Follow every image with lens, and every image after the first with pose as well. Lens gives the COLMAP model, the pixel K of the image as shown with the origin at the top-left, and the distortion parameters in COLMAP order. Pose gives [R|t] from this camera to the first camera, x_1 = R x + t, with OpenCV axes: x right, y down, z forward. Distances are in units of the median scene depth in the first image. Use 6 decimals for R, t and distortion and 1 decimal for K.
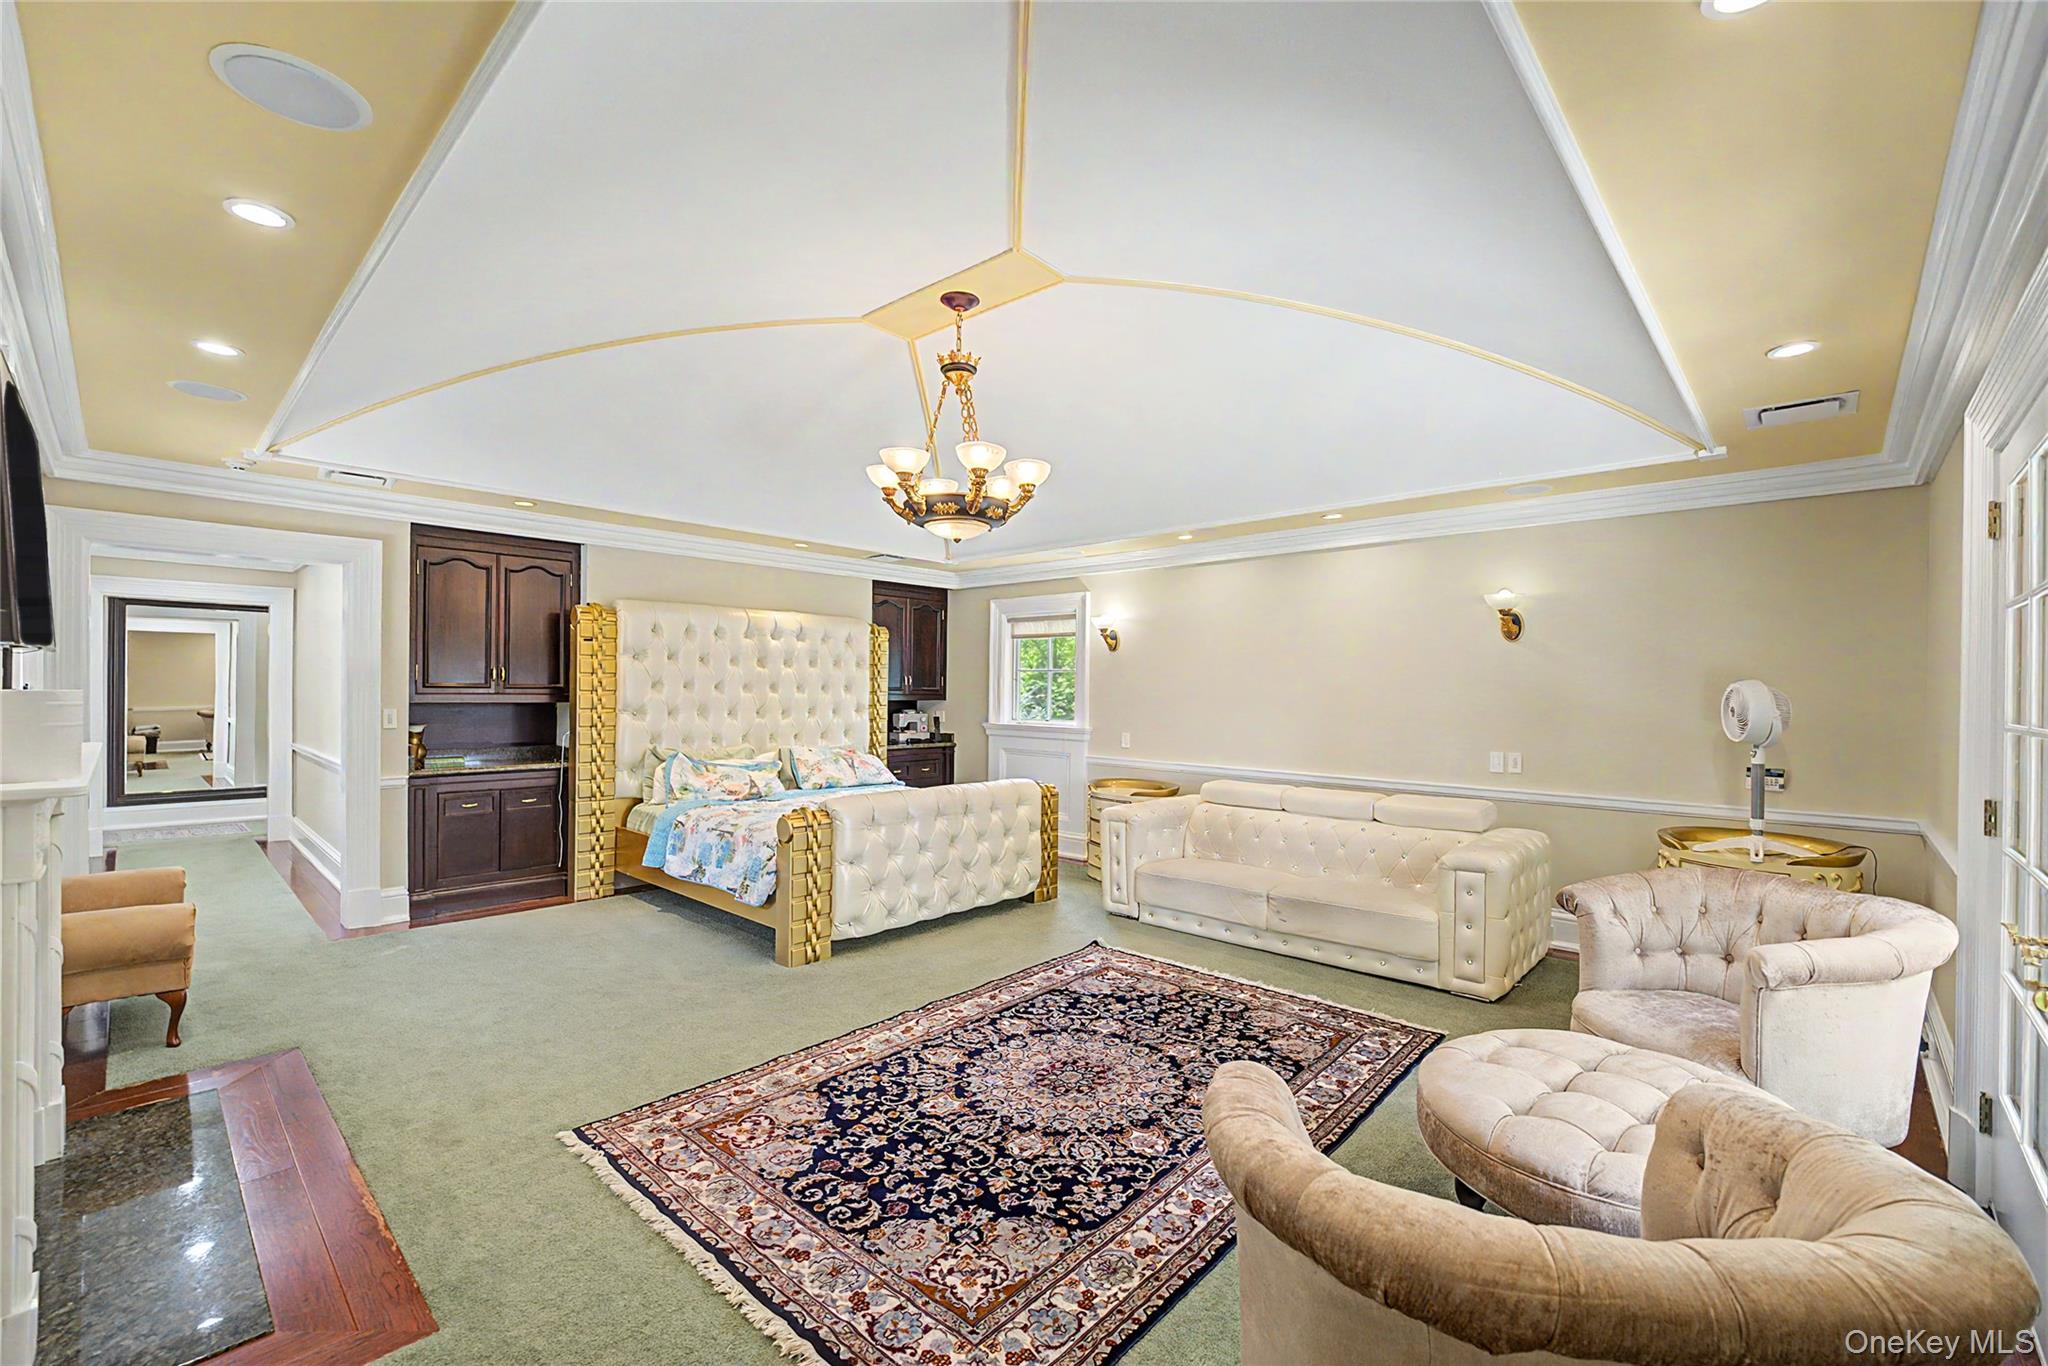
lens RADIAL K [[856.8, 0, 1024.2], [0, 856.8, 689.9], [0, 0, 1]] dist [-0.011199, -0.001763]
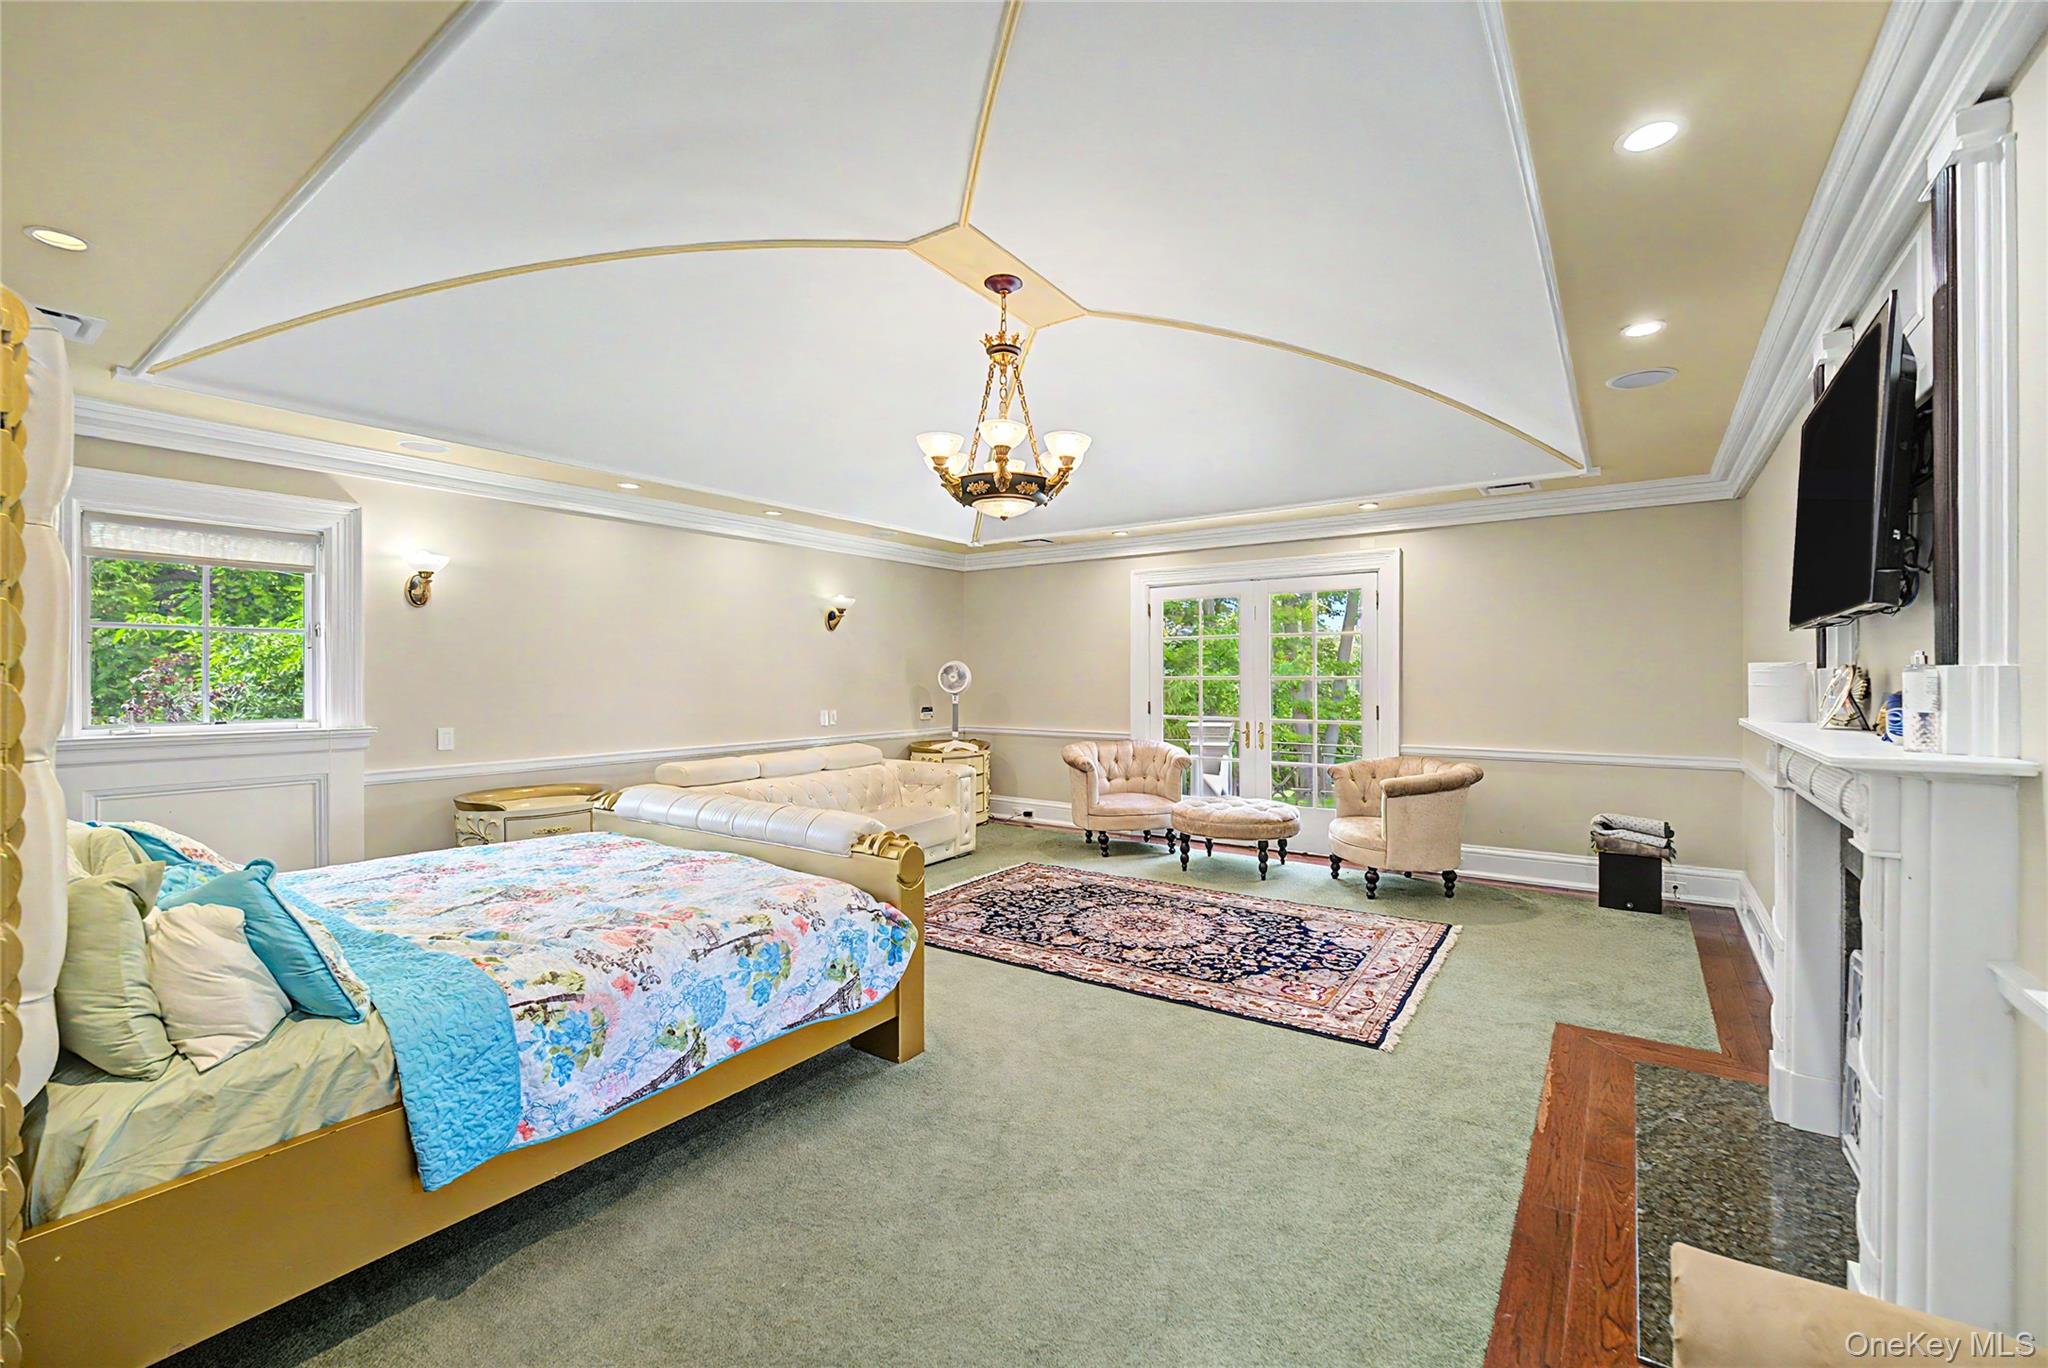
lens RADIAL K [[856.8, 0, 1023.6], [0, 856.8, 675.5], [0, 0, 1]] dist [-0.011199, -0.001763]
pose [[-0.138569, -0.009249, 0.990310, -1.478770], [0.004219, 0.999942, 0.009929, 0.007765], [-0.990344, 0.005554, -0.138521, 1.513770]]
